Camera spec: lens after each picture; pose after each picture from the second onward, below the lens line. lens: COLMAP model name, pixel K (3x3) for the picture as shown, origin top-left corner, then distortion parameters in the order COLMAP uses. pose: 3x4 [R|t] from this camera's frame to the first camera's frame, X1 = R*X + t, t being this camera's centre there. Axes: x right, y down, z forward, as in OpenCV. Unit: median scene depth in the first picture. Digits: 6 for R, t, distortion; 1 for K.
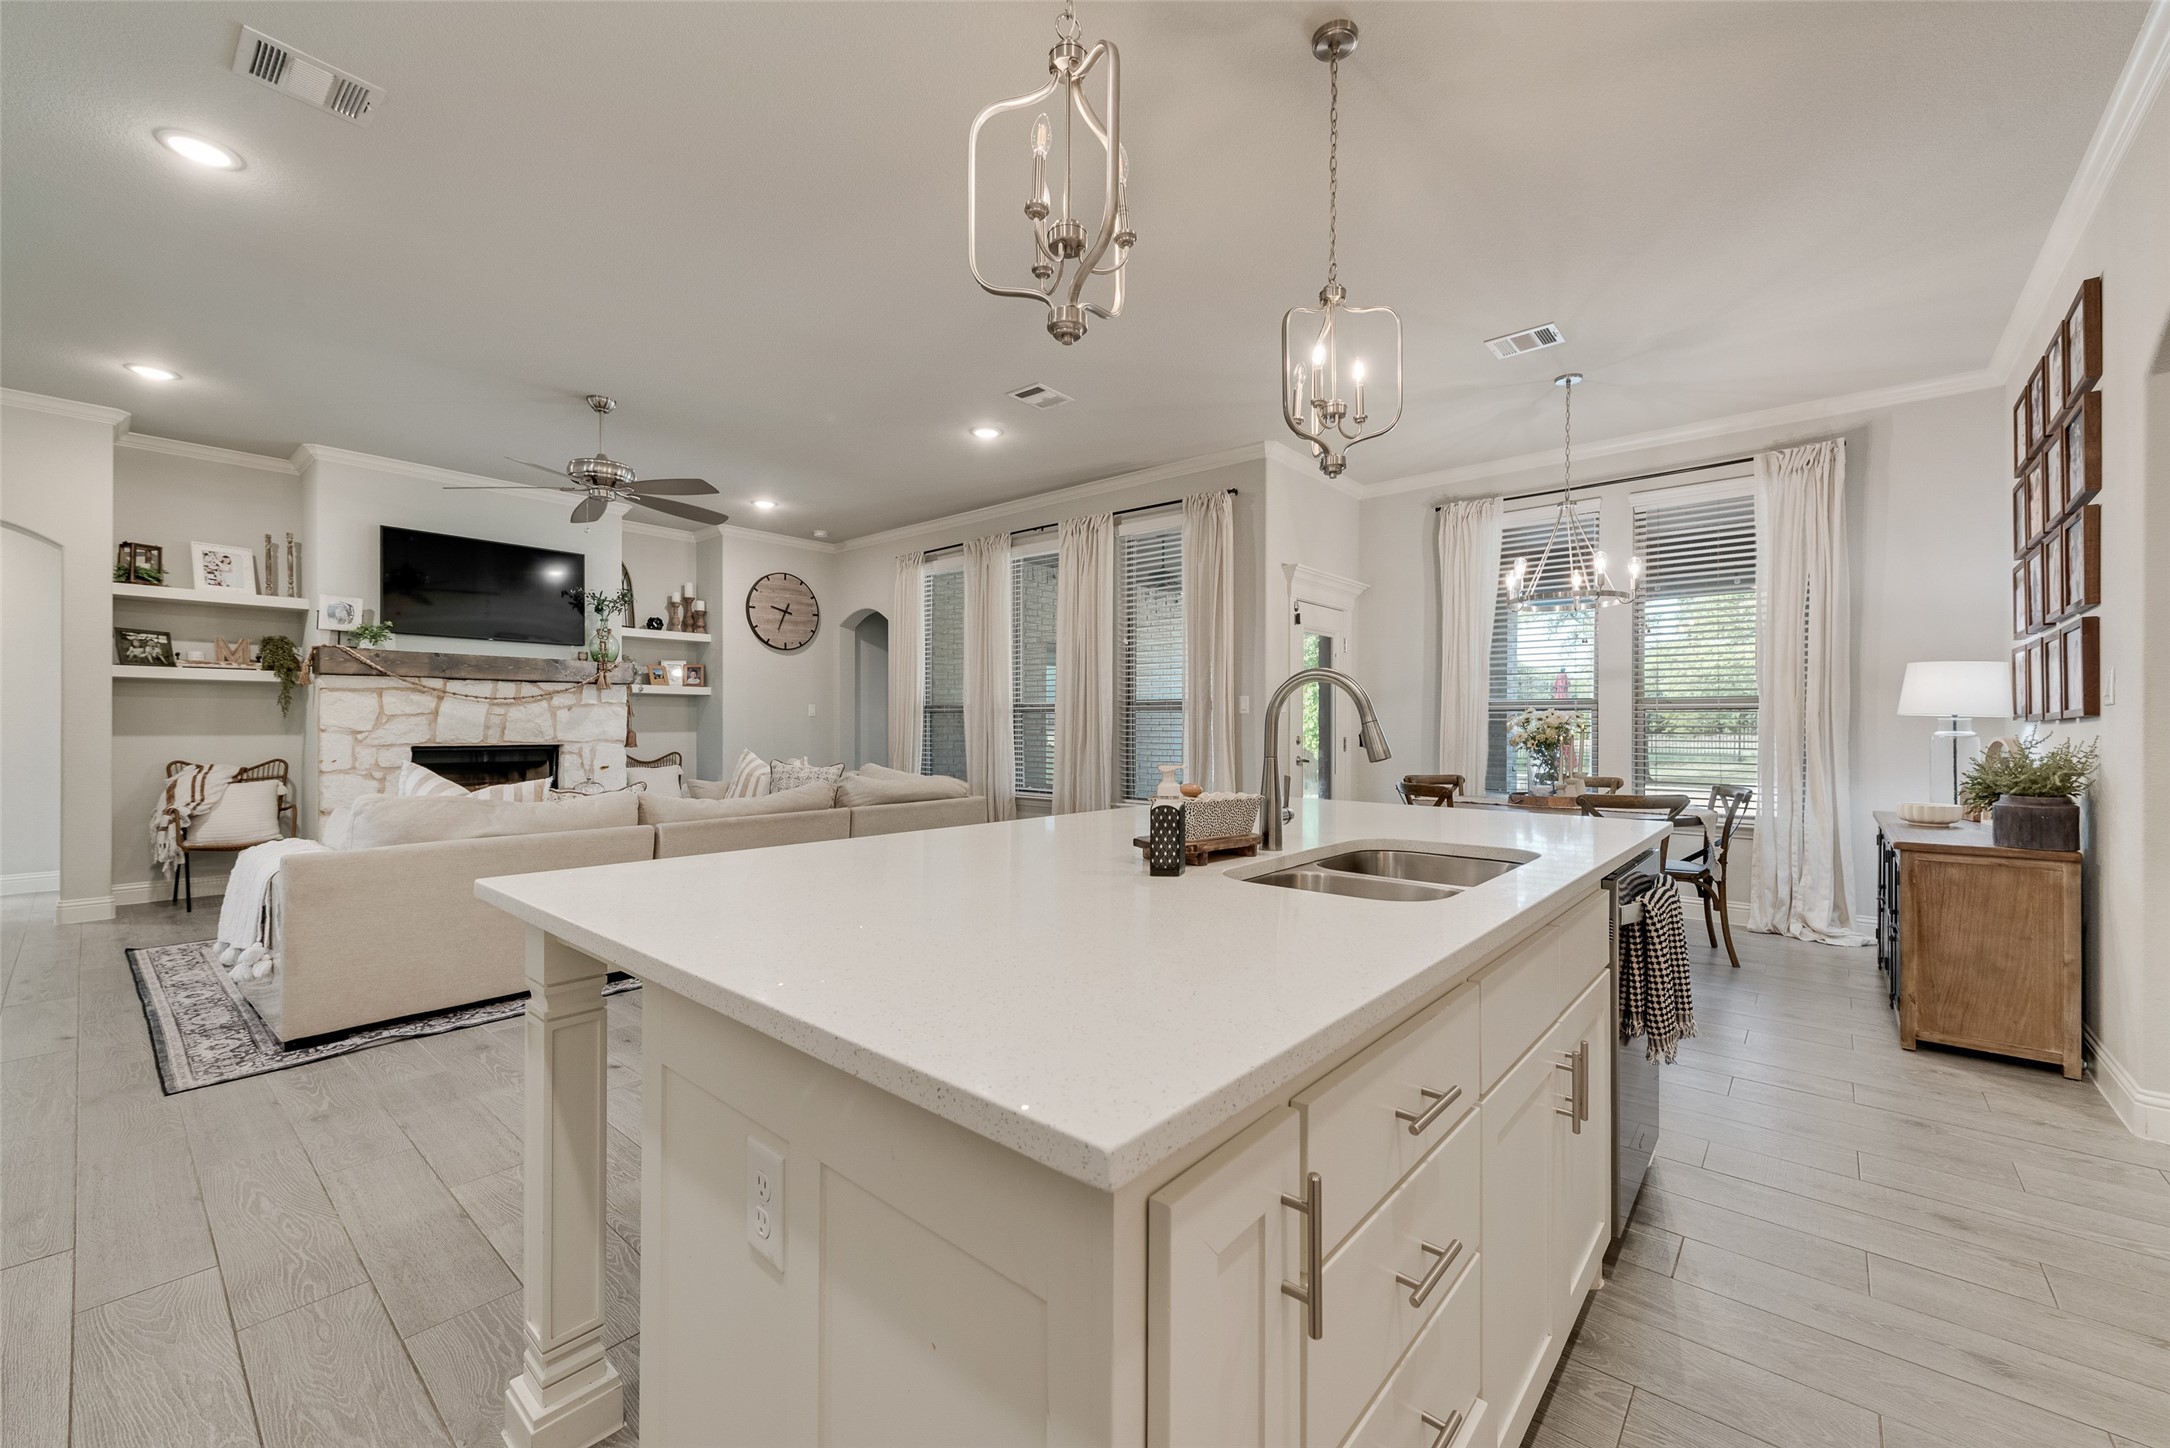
lens RADIAL K [[852.2, 0, 1085.2], [0, 852.2, 729.7], [0, 0, 1]] dist [0.014603, -0.003733]
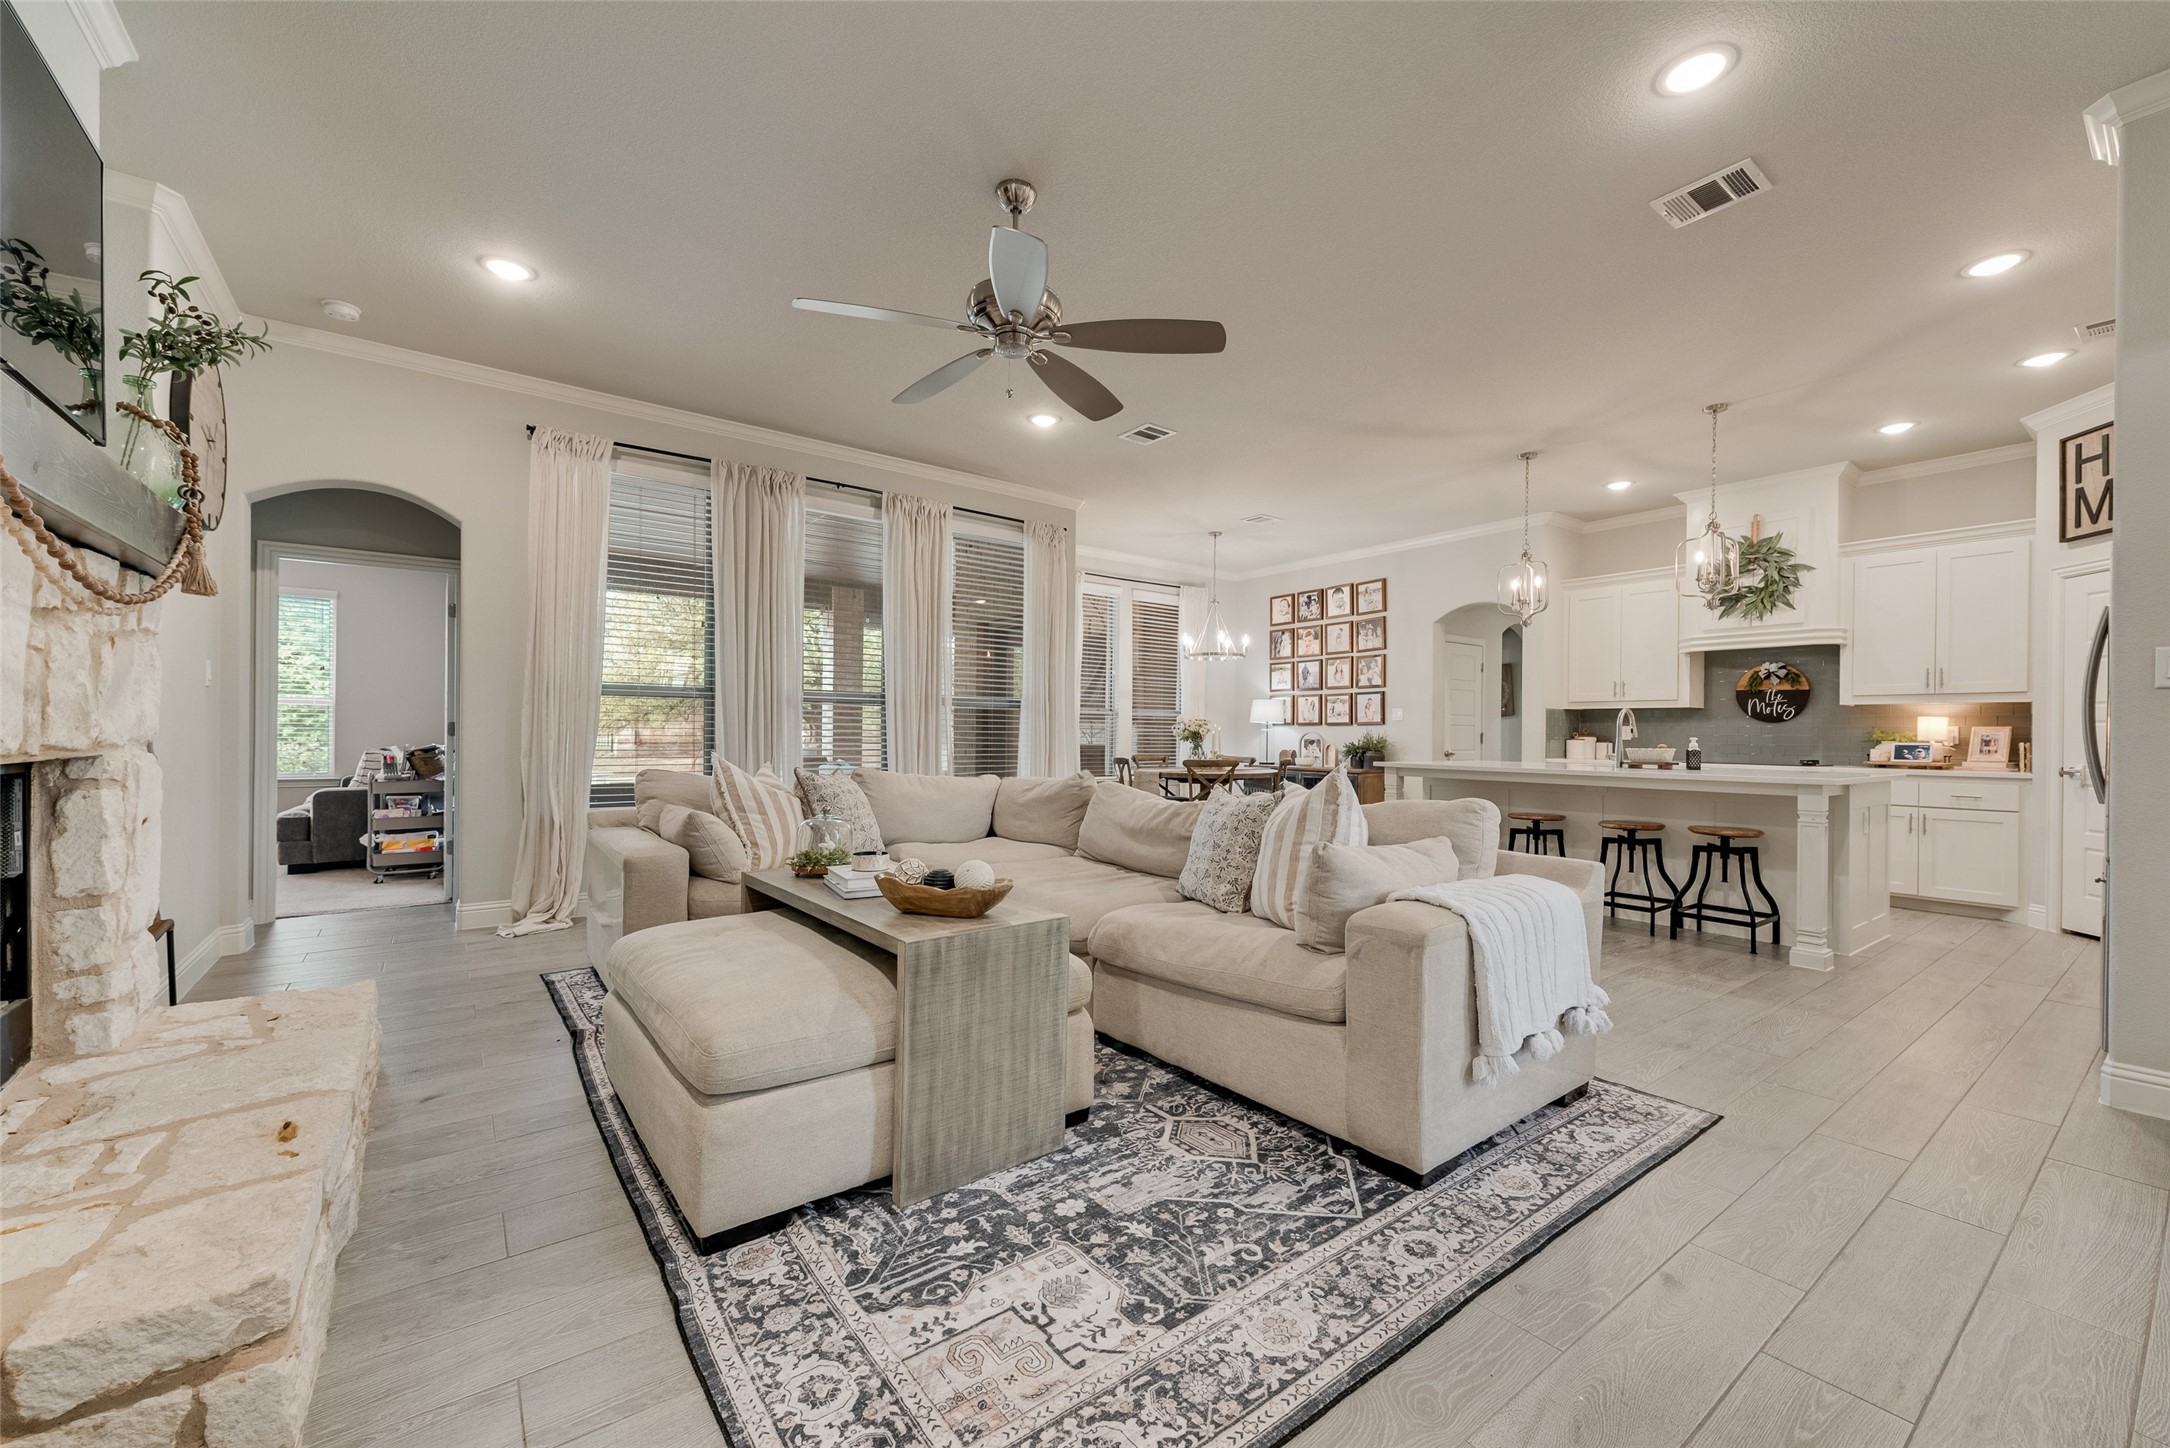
lens RADIAL K [[852.2, 0, 1084.7], [0, 852.2, 735.1], [0, 0, 1]] dist [0.014603, -0.003733]
pose [[0.217708, -0.003164, 0.976009, -0.957375], [-0.006395, 0.999969, 0.004669, 0.007210], [-0.975993, -0.007258, 0.217681, 0.666394]]
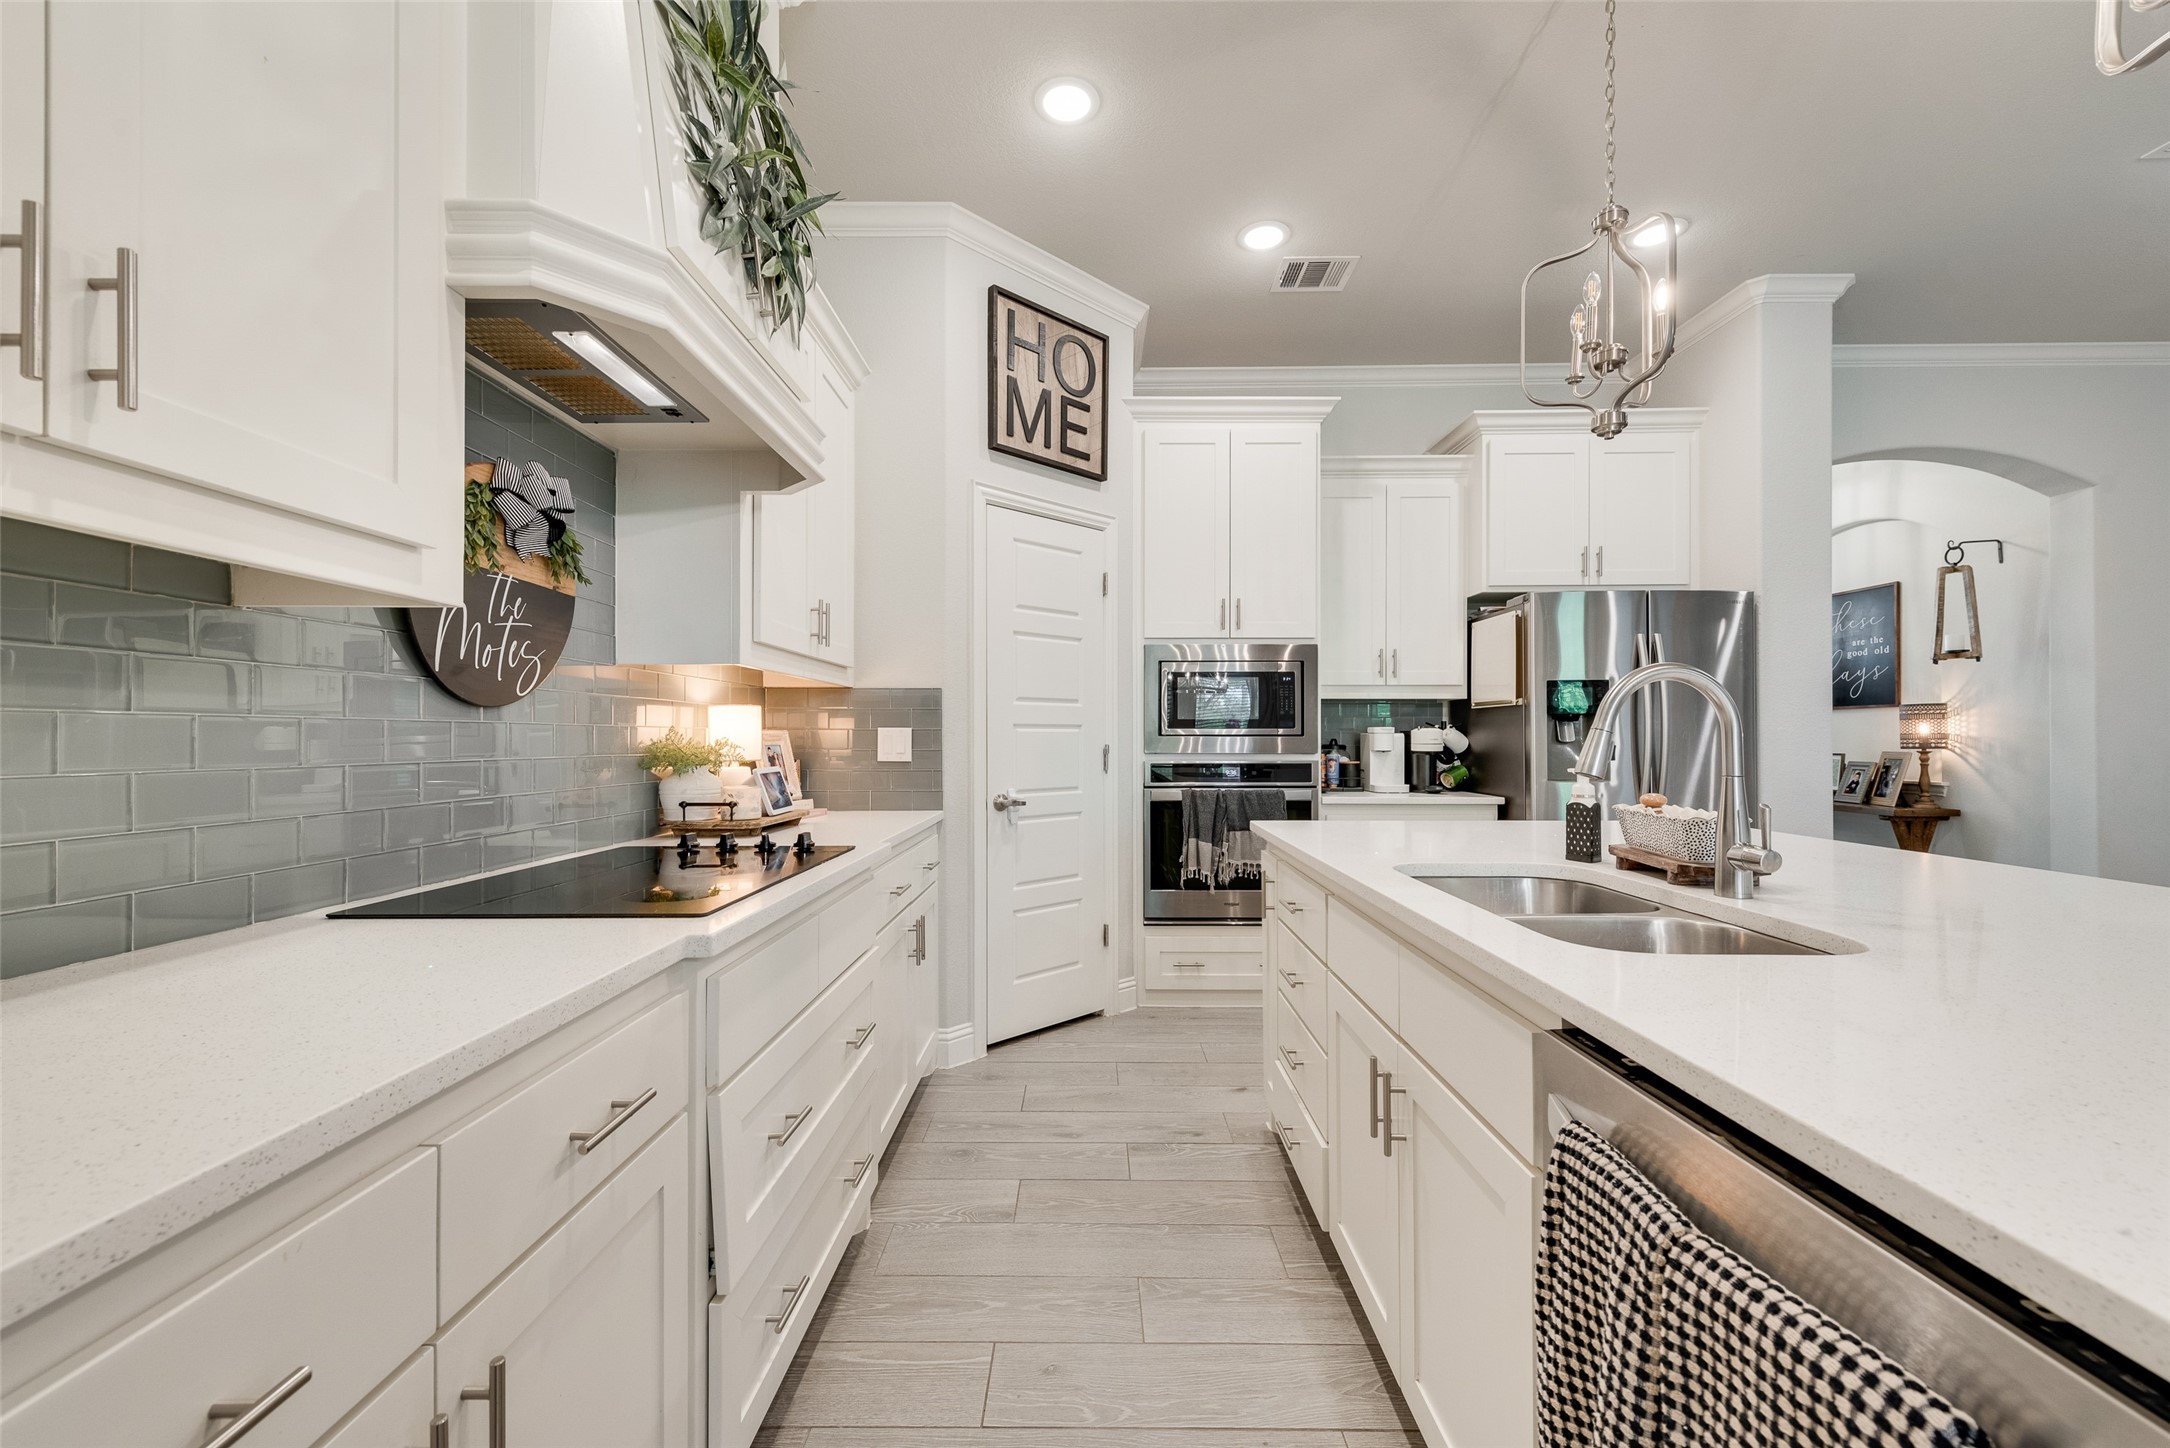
lens RADIAL K [[852.2, 0, 1083.7], [0, 852.2, 734.1], [0, 0, 1]] dist [0.014603, -0.003733]
pose [[-0.763164, -0.005184, -0.646184, 0.355655], [-0.003983, 0.999987, -0.003319, -0.000729], [0.646192, 0.000040, -0.763174, 0.371944]]
